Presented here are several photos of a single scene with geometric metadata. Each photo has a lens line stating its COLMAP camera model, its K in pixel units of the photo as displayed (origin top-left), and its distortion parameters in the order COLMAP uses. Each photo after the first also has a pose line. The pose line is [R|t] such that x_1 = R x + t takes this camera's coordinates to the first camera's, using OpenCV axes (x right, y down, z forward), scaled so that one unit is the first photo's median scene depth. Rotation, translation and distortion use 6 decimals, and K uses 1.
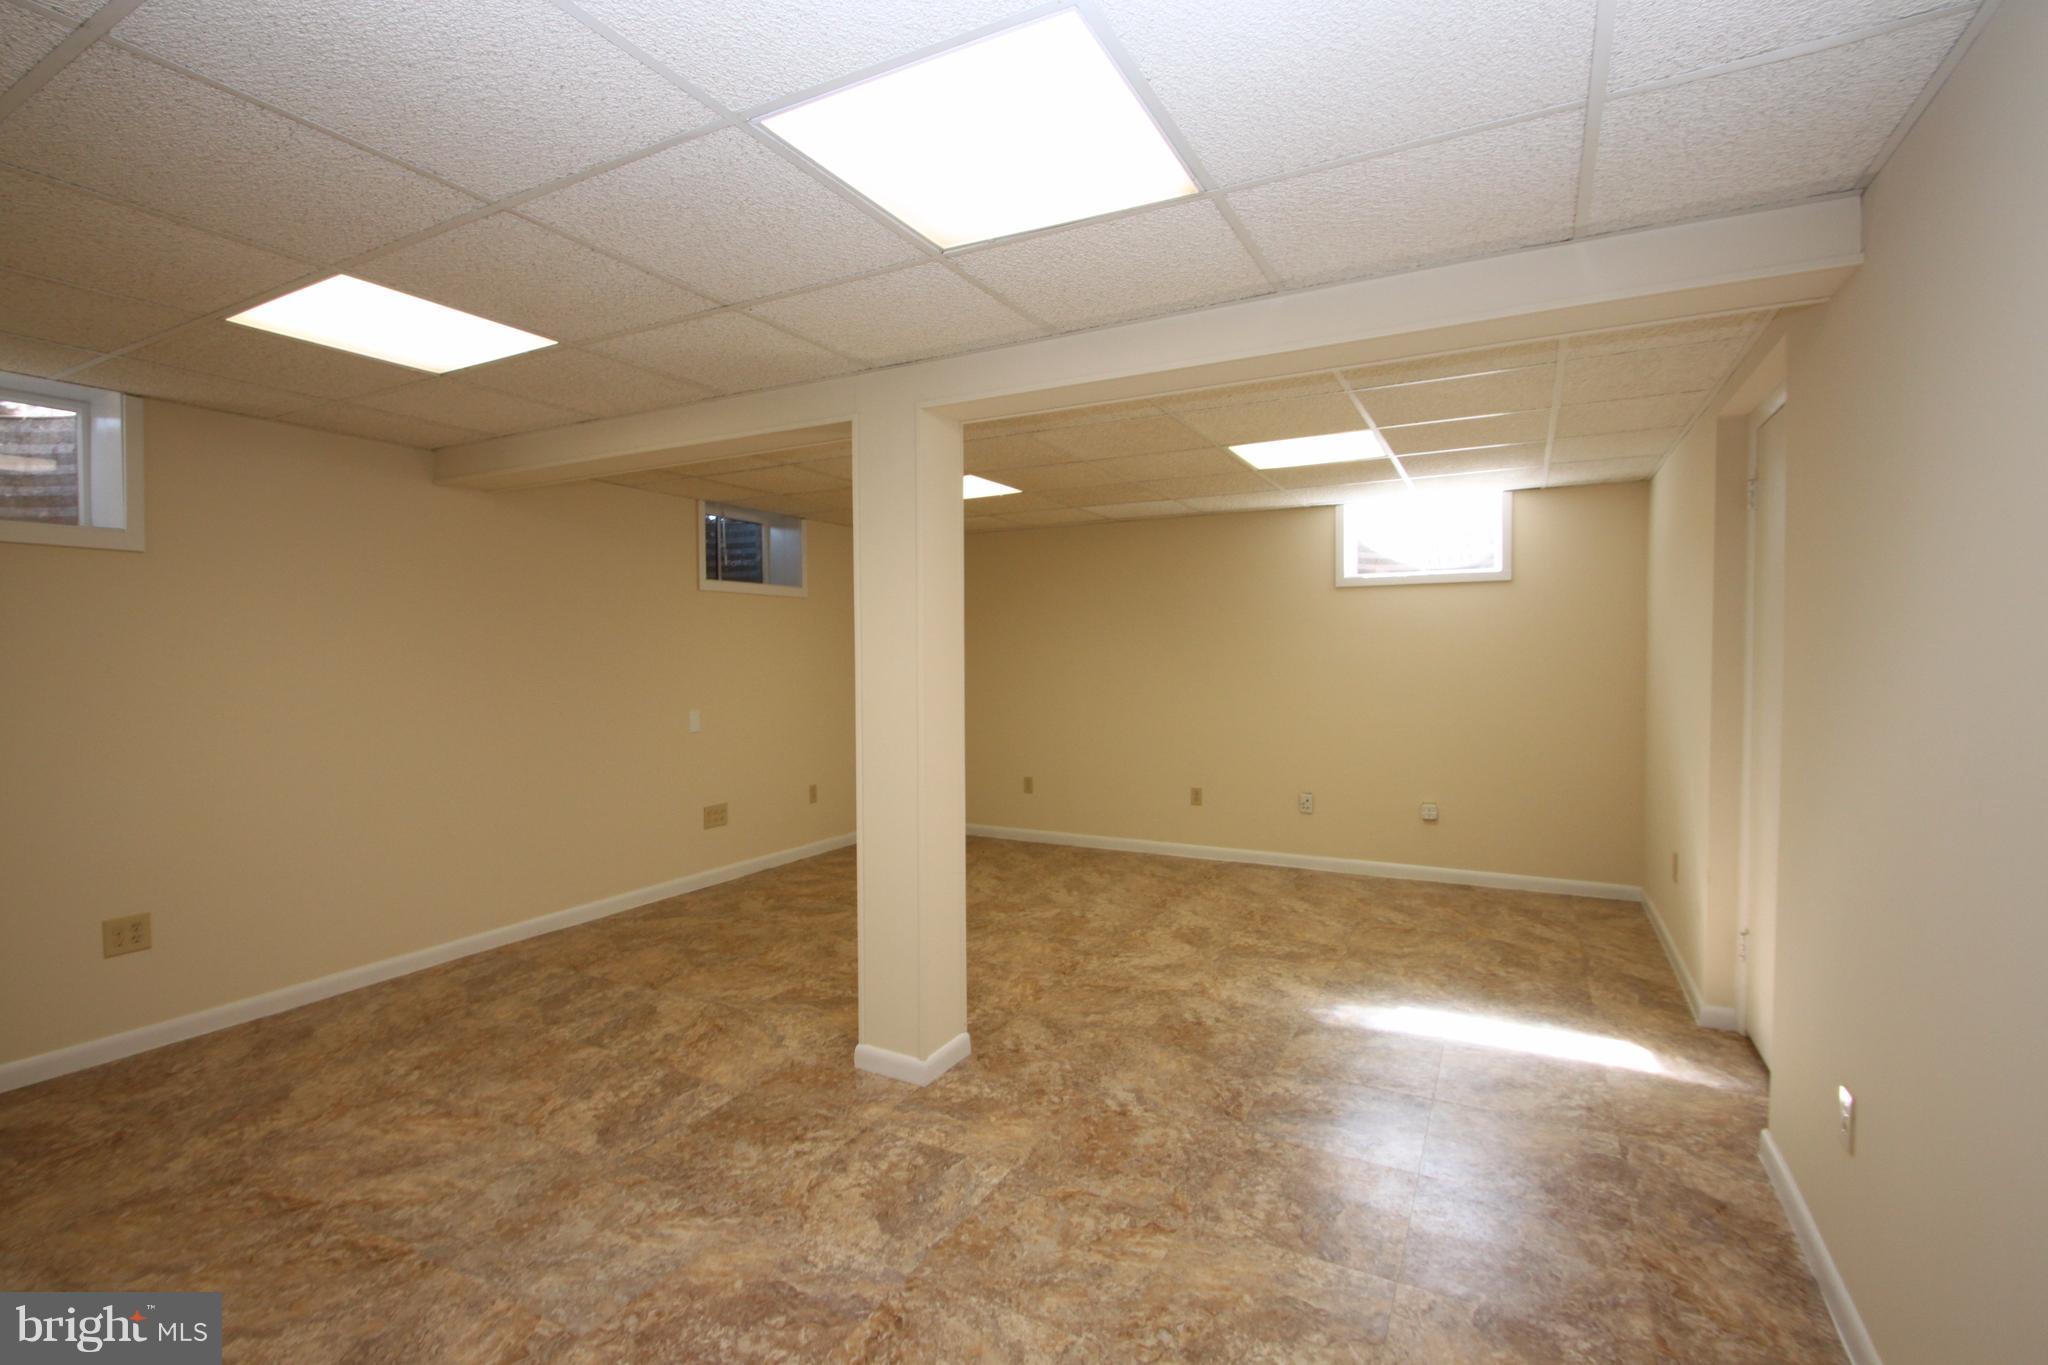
lens RADIAL K [[926.5, 0, 985.9], [0, 926.5, 677.9], [0, 0, 1]] dist [-0.013521, -0.010616]
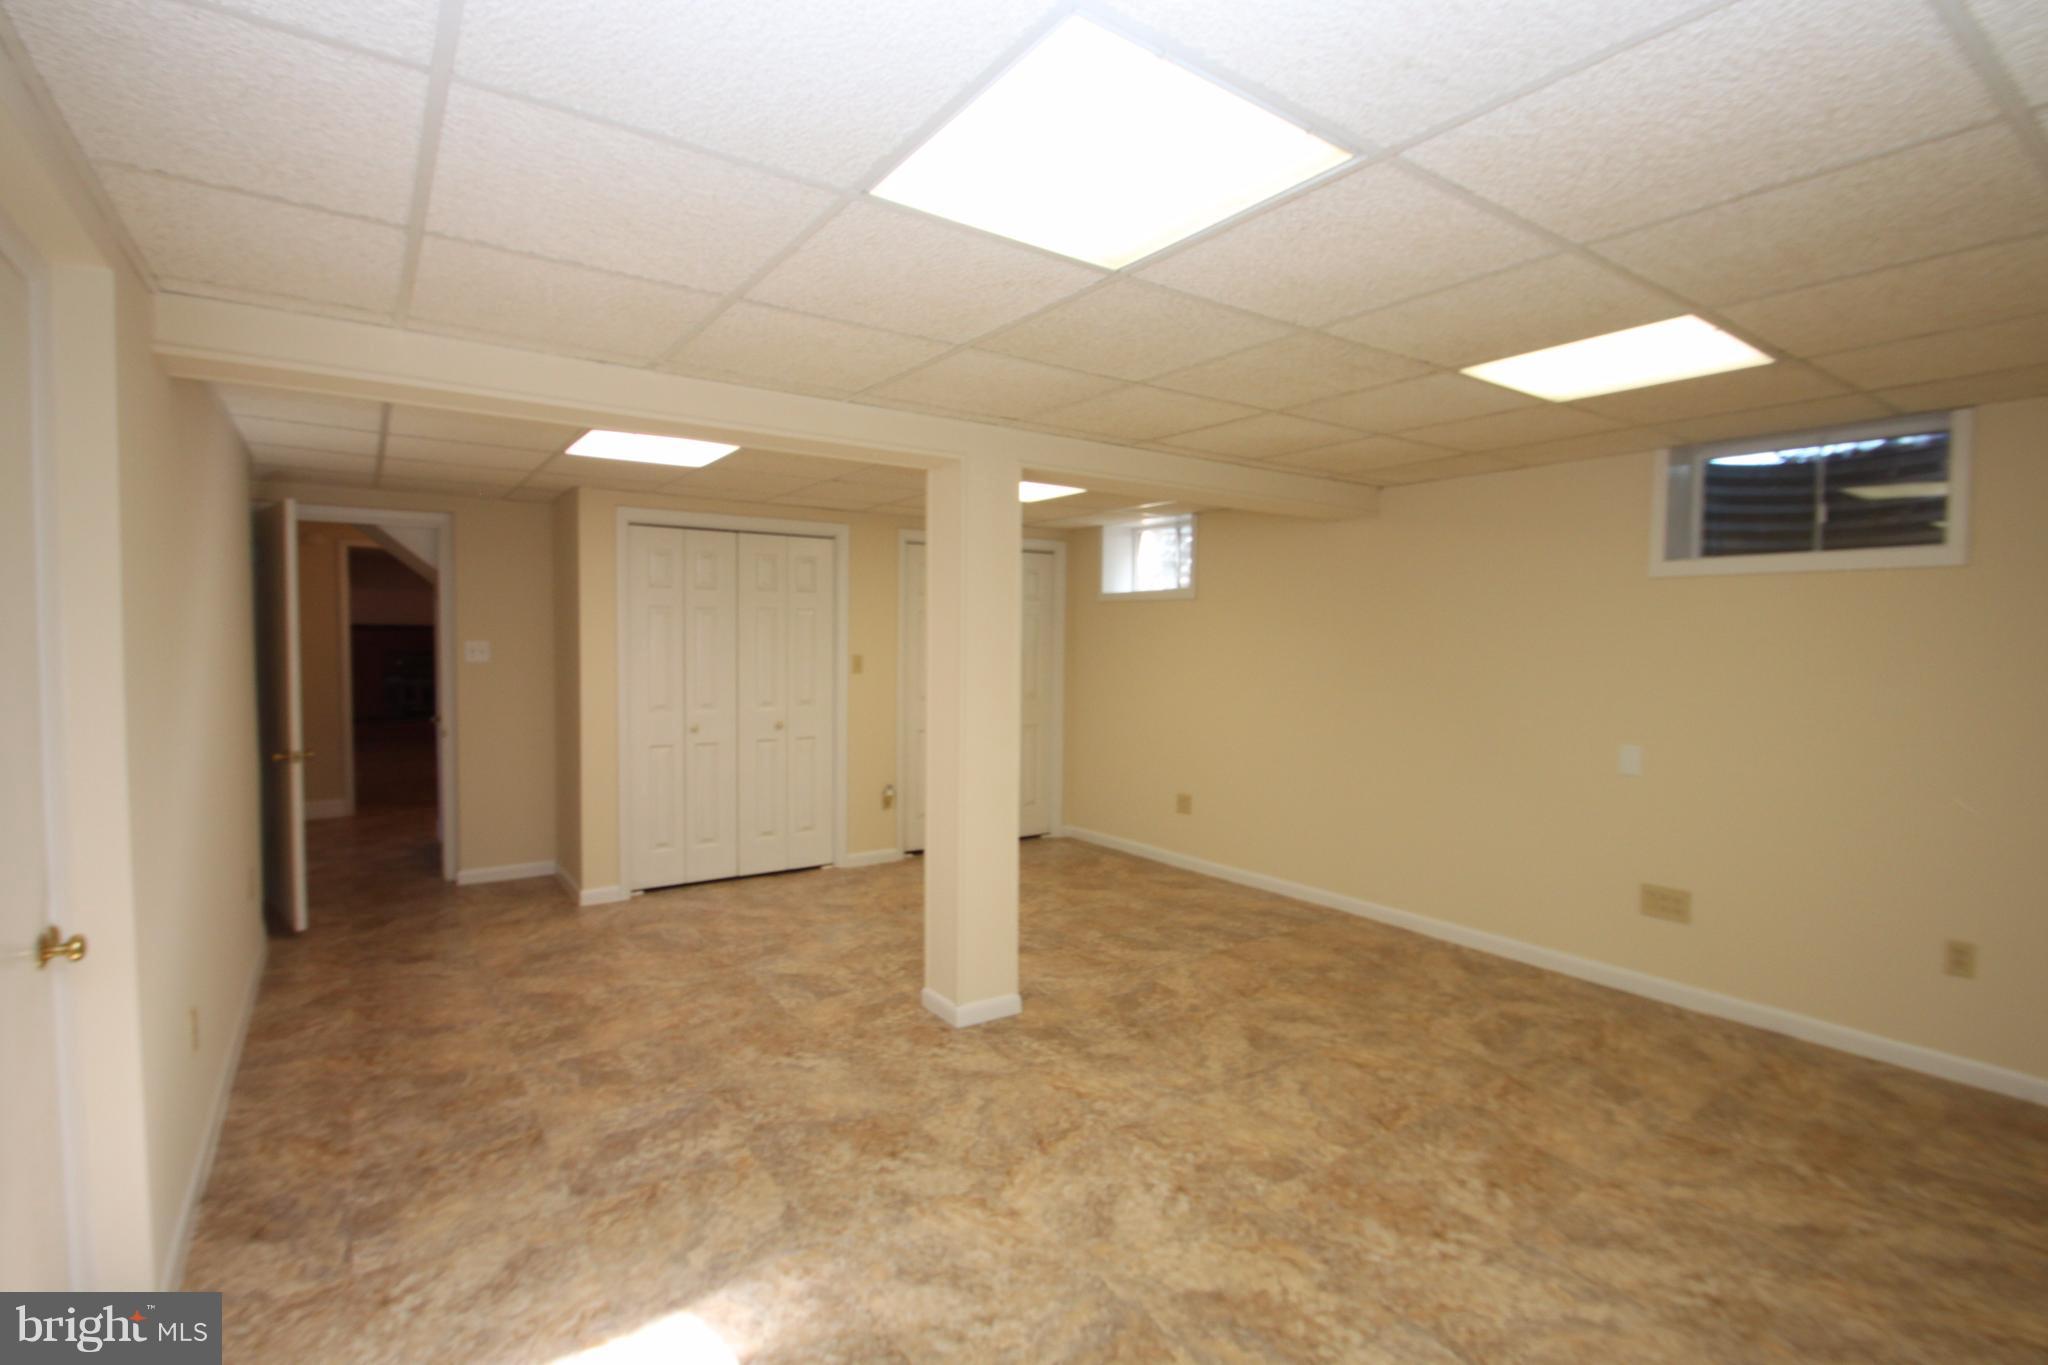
lens RADIAL K [[954.3, 0, 1024.0], [0, 954.3, 682.5], [0, 0, 1]] dist [-0.003268, -0.018040]
pose [[-0.421986, 0.047151, -0.905375, 0.830734], [-0.030349, 0.997352, 0.066087, -0.071065], [0.906094, 0.055365, -0.419438, 1.322257]]
